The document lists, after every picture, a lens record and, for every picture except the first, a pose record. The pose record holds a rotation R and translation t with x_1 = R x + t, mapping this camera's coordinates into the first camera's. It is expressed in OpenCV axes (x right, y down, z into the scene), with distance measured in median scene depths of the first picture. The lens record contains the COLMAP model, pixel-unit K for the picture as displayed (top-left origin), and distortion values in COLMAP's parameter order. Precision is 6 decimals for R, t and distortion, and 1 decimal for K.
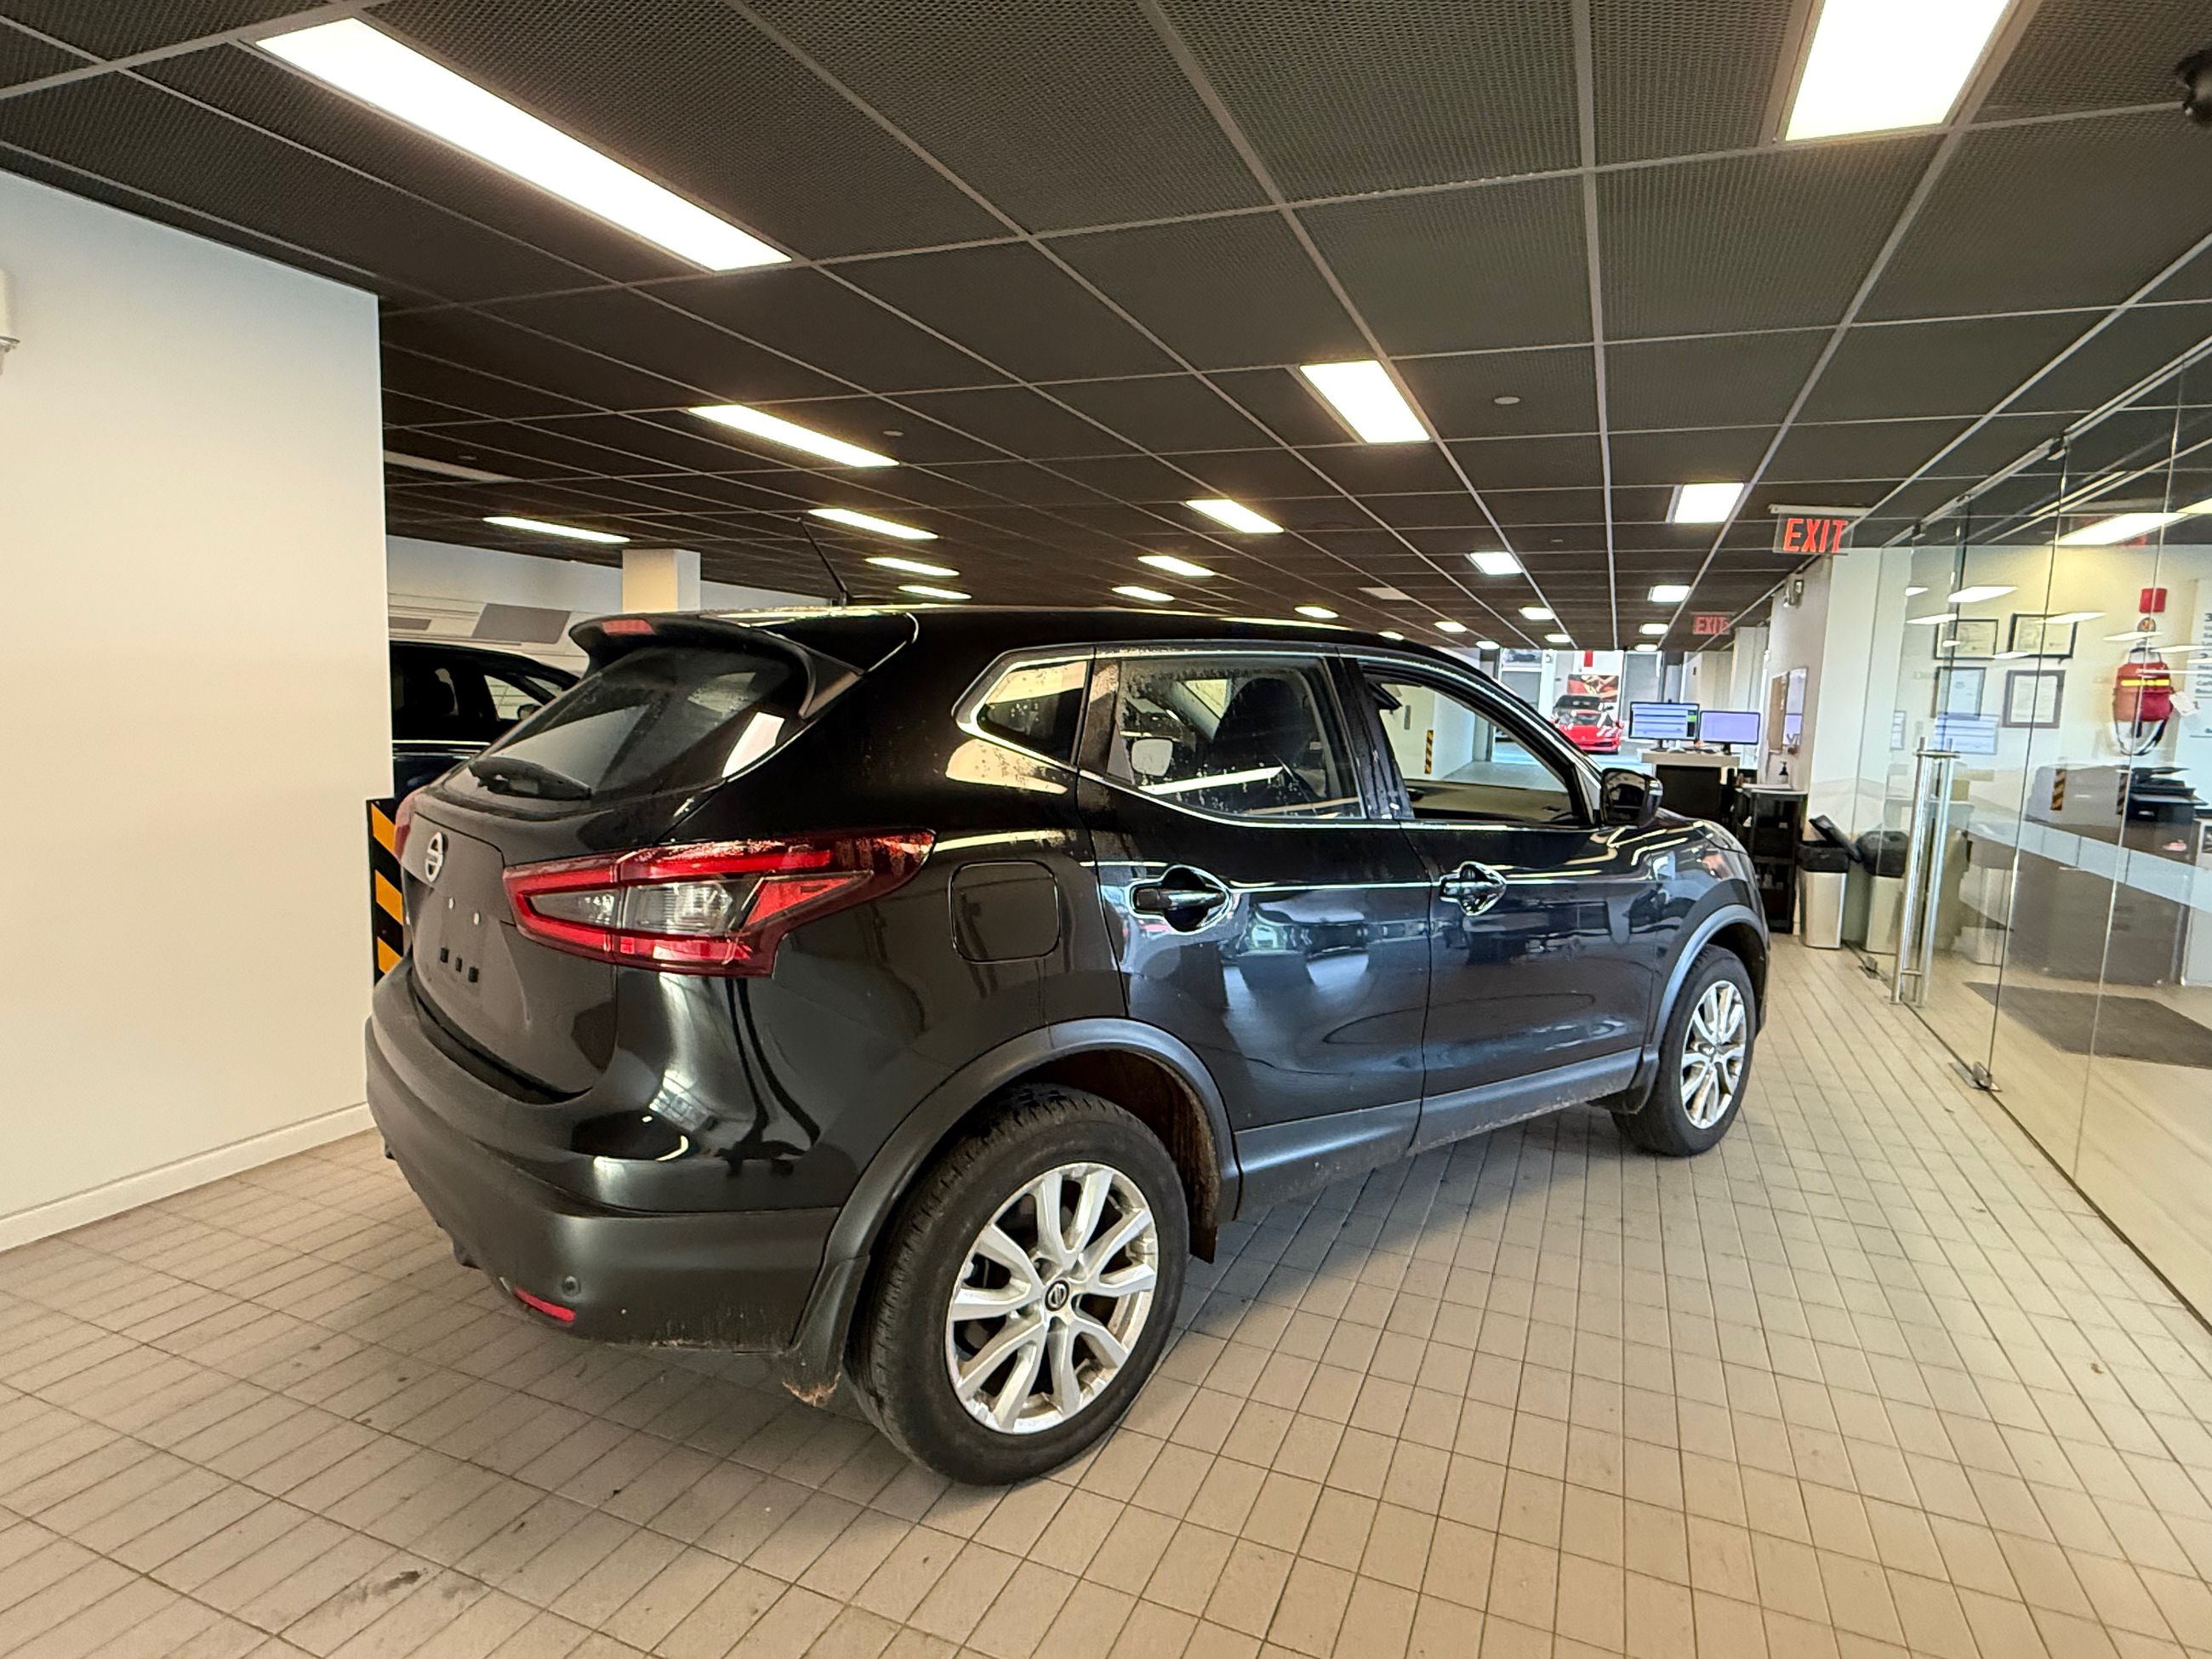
lens RADIAL K [[1223.4, 0, 1109.8], [0, 1223.4, 832.4], [0, 0, 1]] dist [-0.000485, 0.000416]
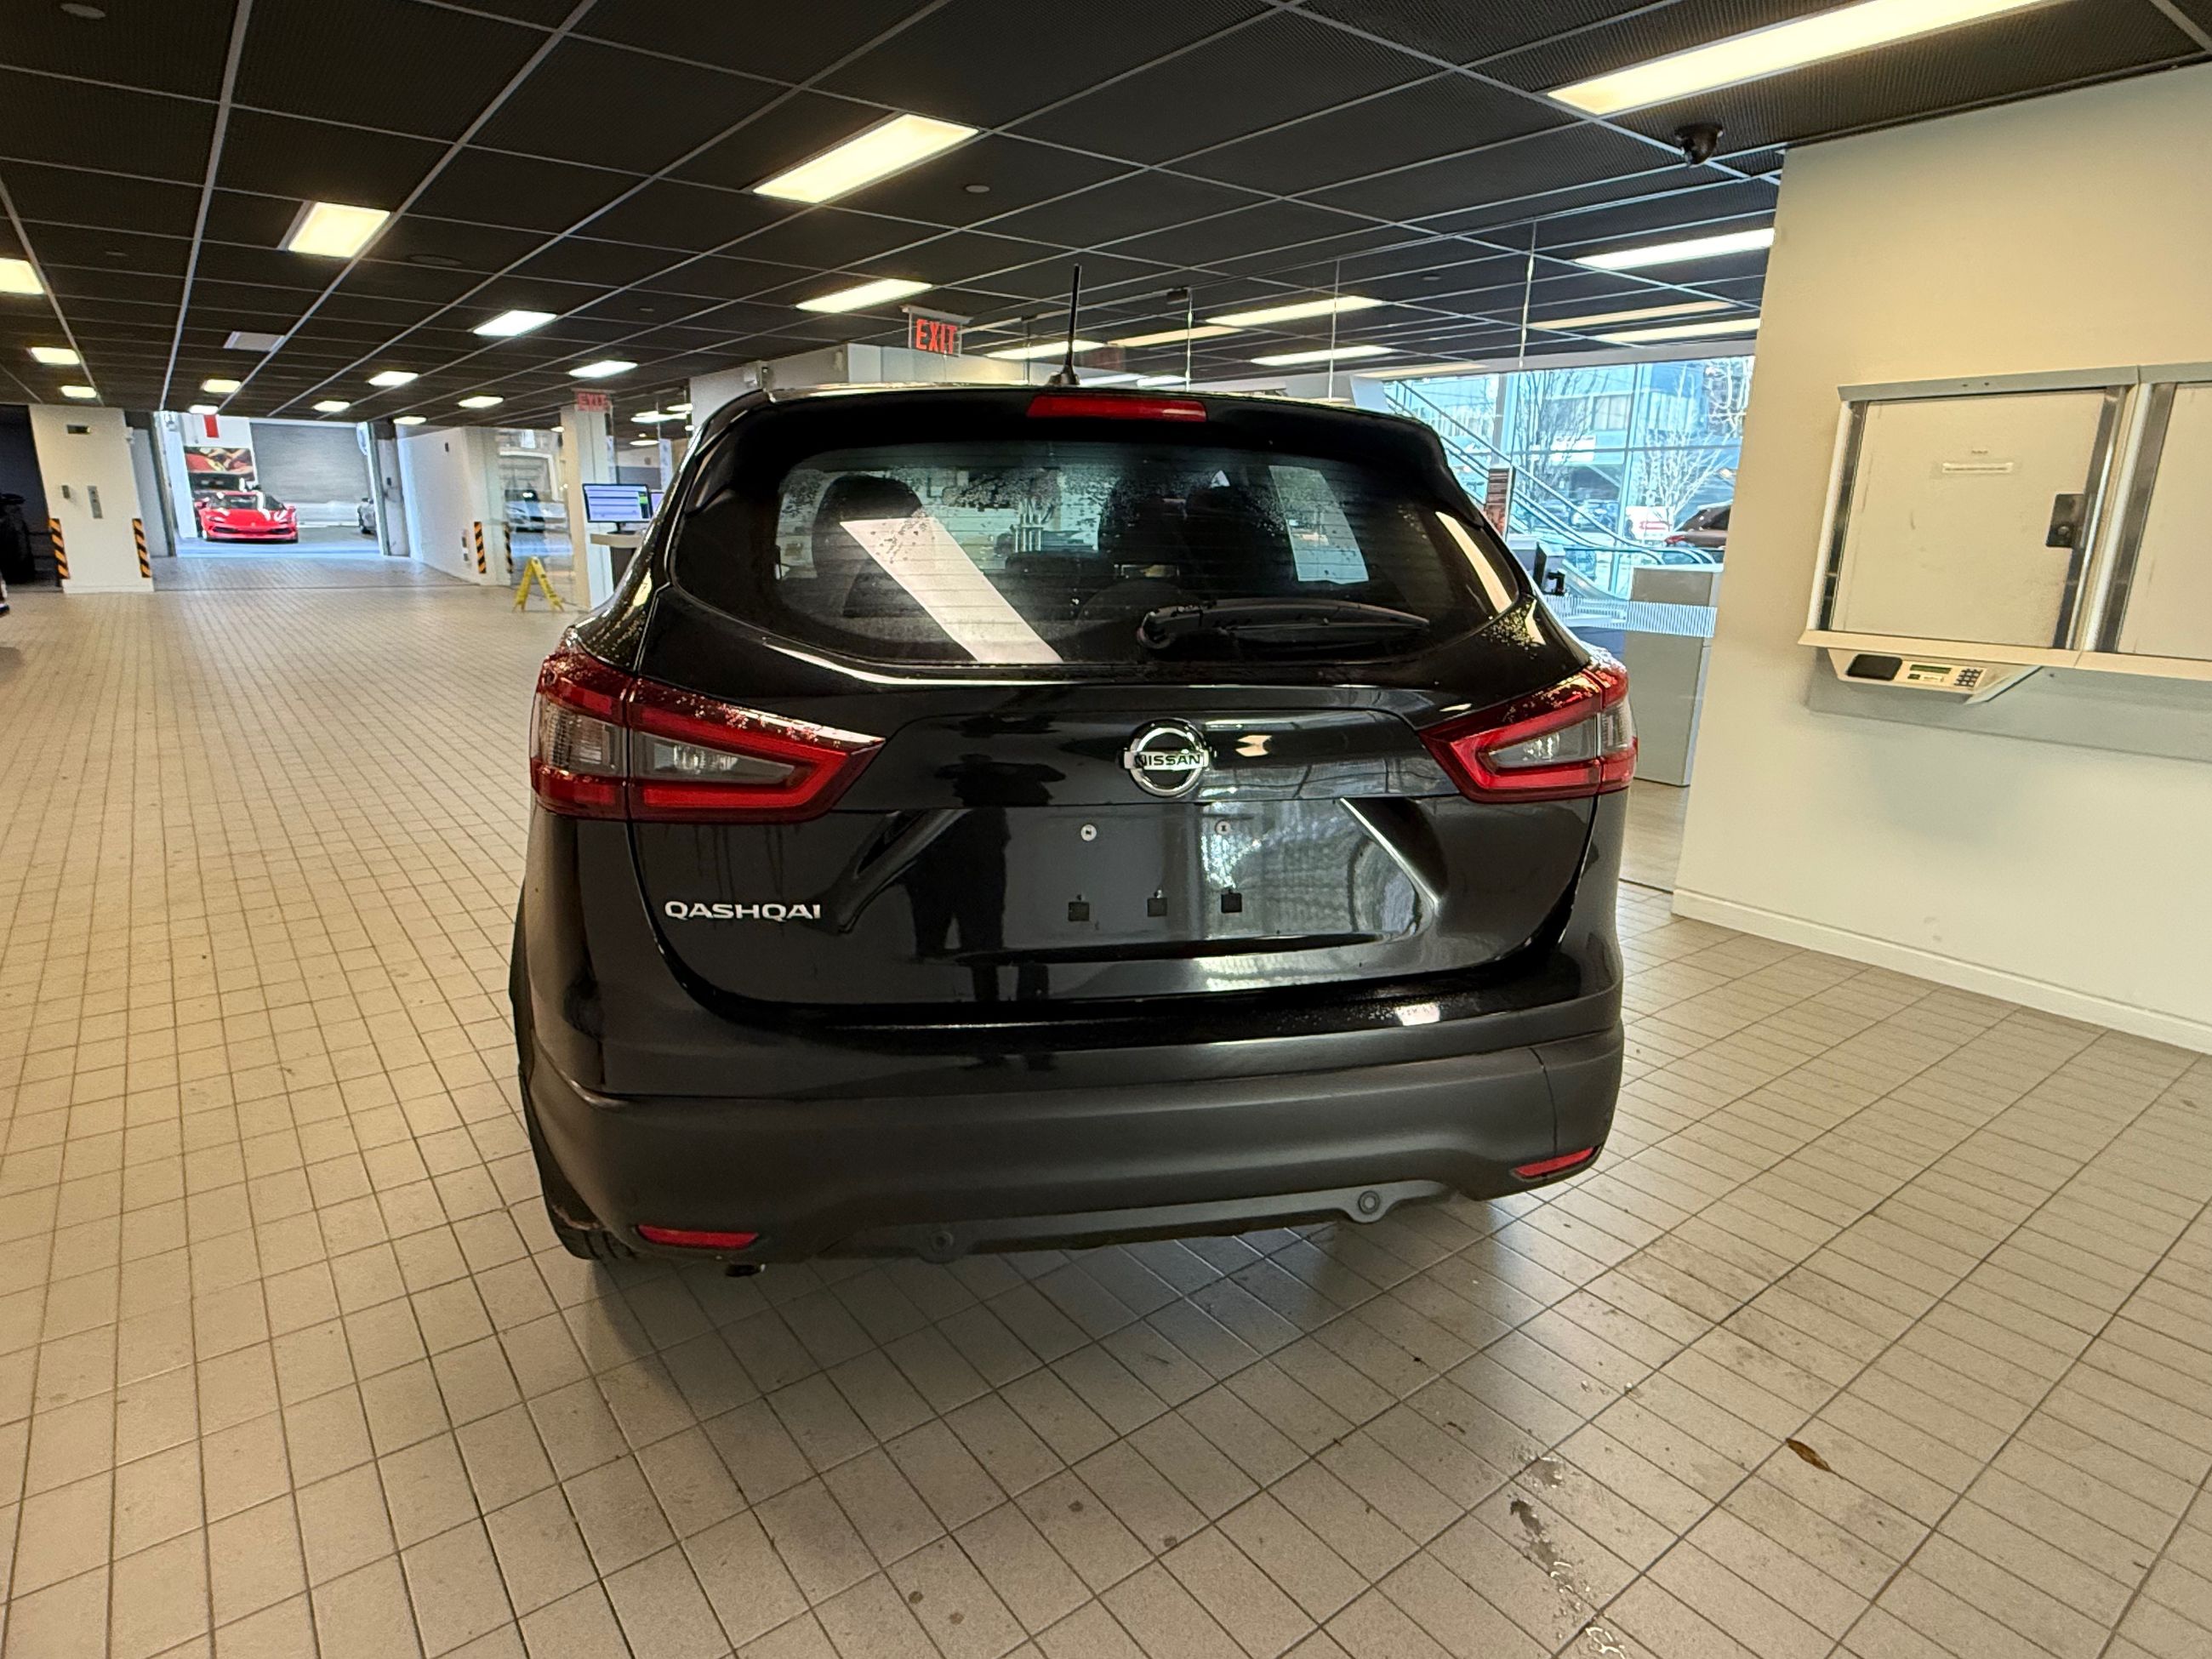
lens RADIAL K [[1224.0, 0, 1106.0], [0, 1224.0, 829.5], [0, 0, 1]] dist [0.000415, 0.000103]
pose [[0.501861, -0.244173, 0.829768, -0.728764], [0.097239, 0.969173, 0.226383, -0.063615], [-0.859465, -0.032926, 0.510133, 0.437137]]
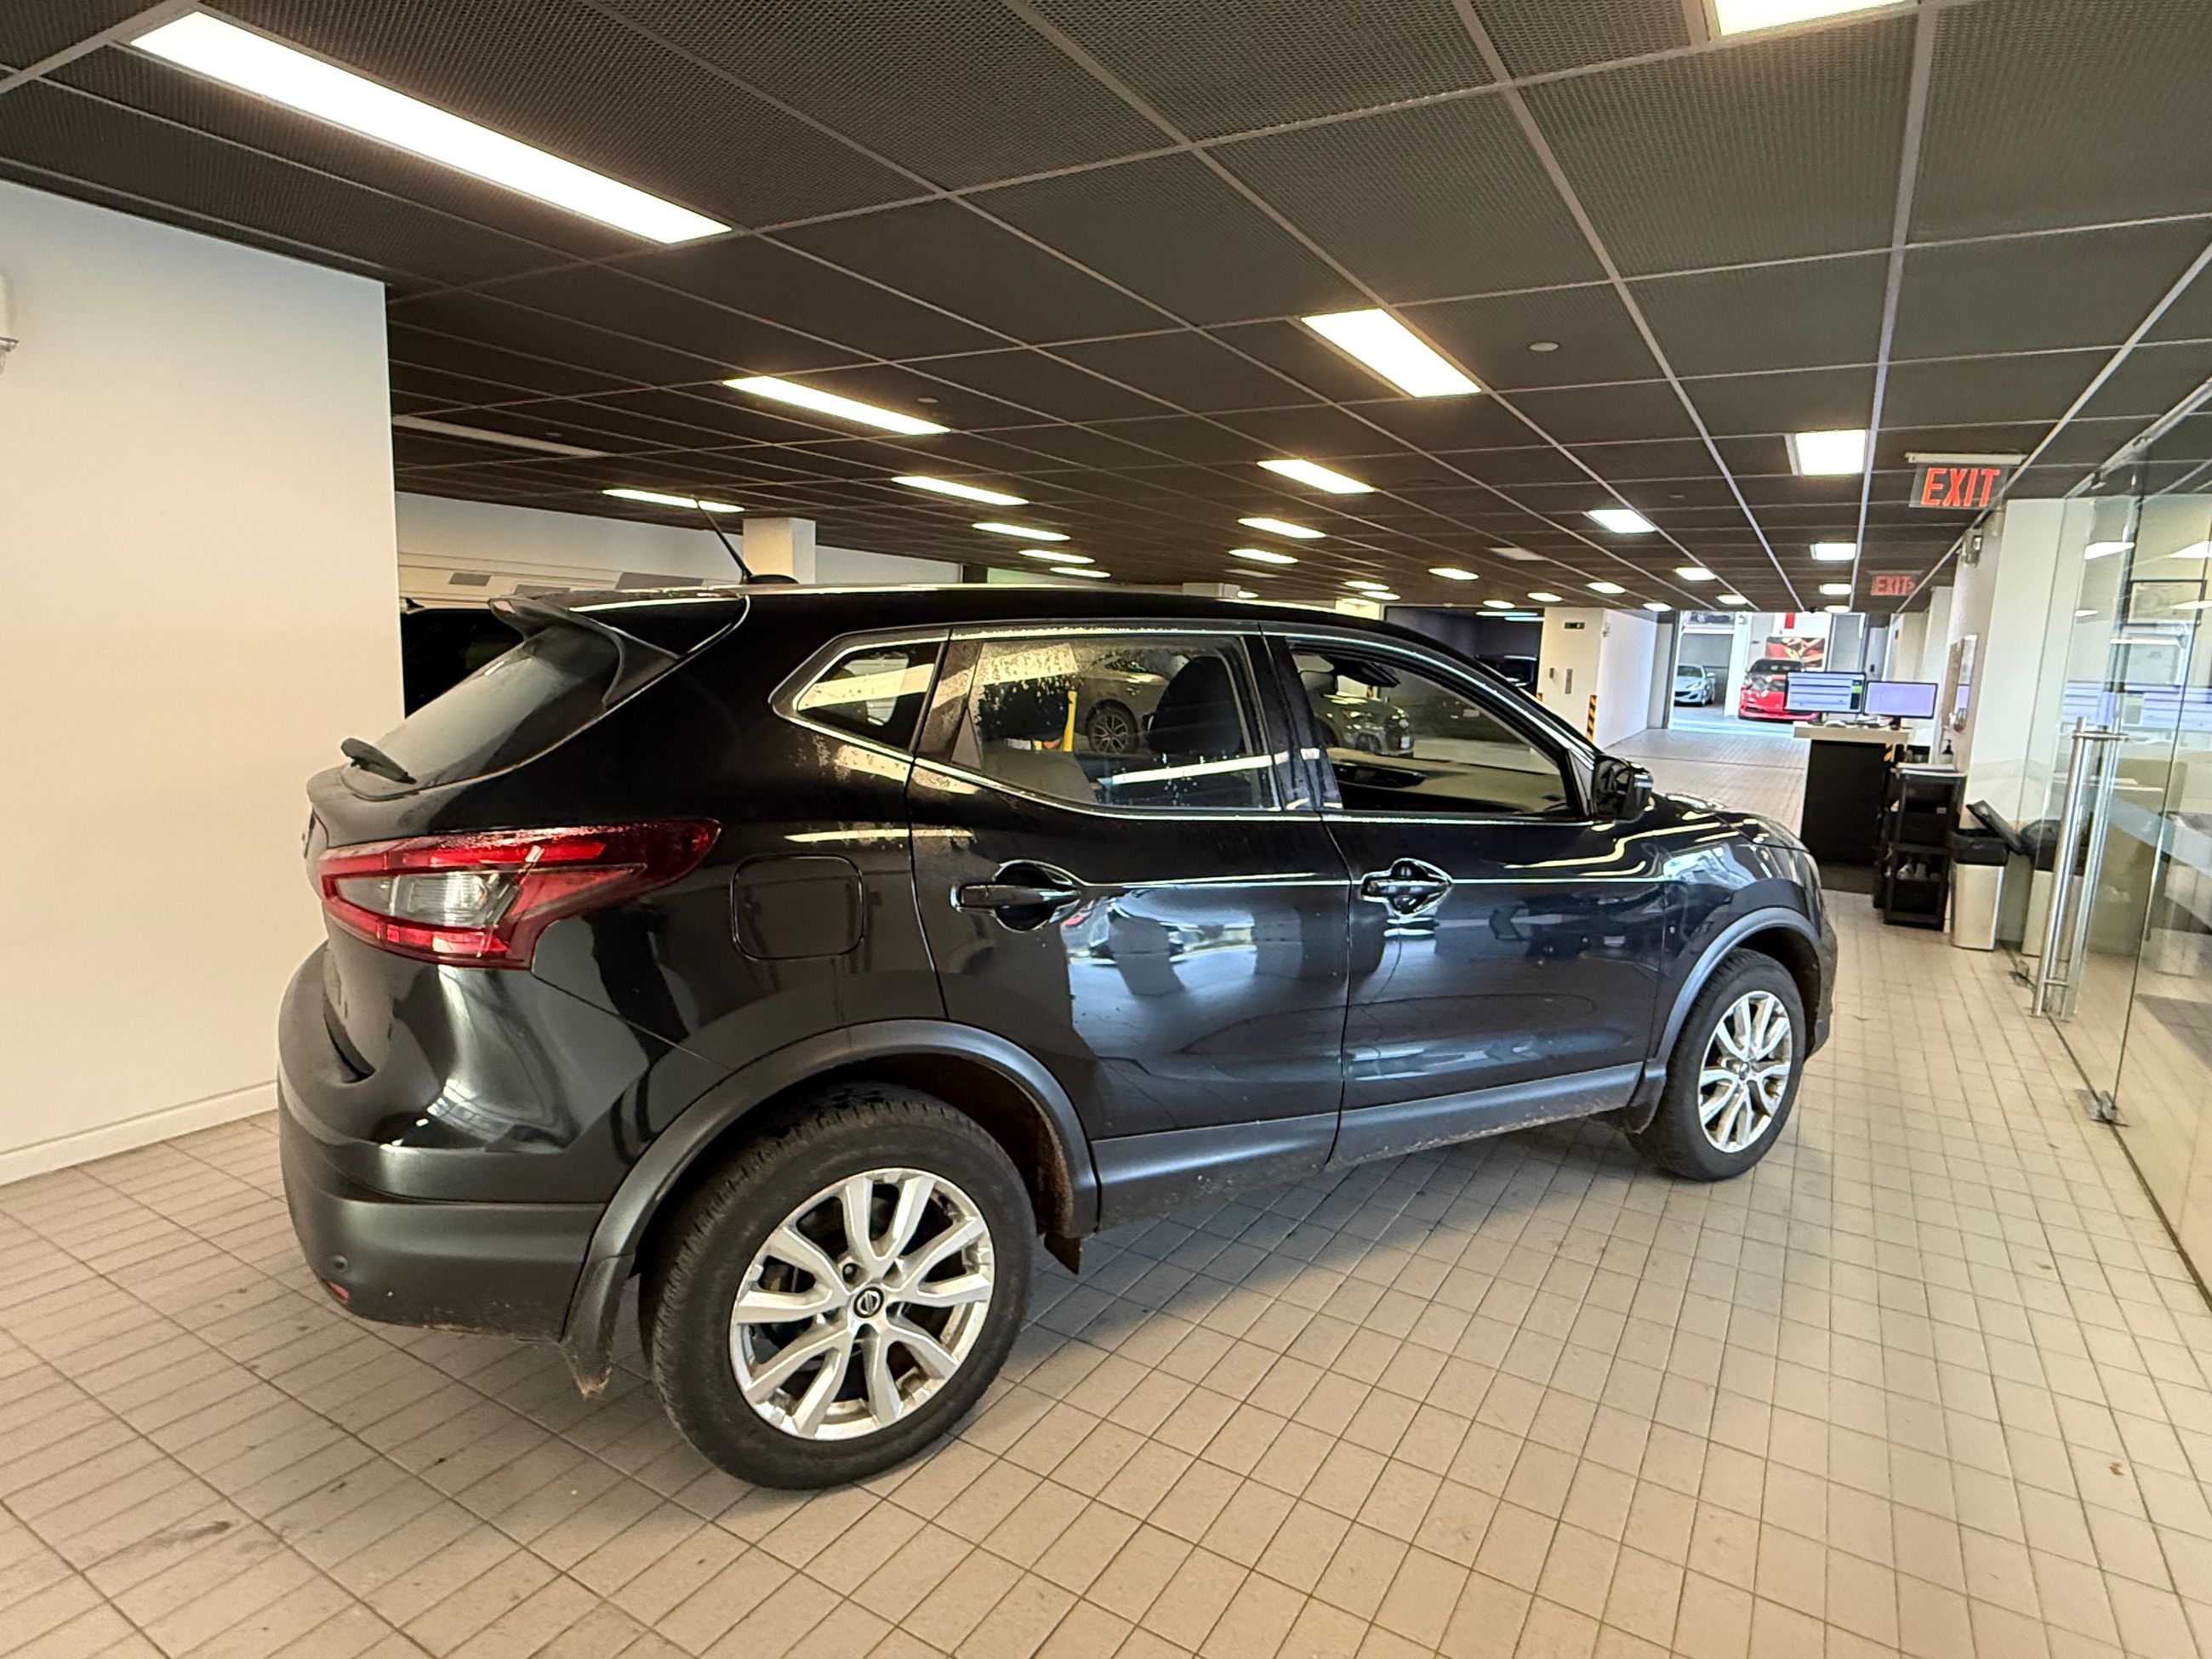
lens RADIAL K [[1224.0, 0, 1106.0], [0, 1224.0, 829.5], [0, 0, 1]] dist [0.000415, 0.000103]
pose [[0.989509, 0.022467, -0.142711, 0.167718], [-0.018372, 0.999383, 0.029948, -0.017418], [0.143295, -0.027012, 0.989311, 0.047651]]
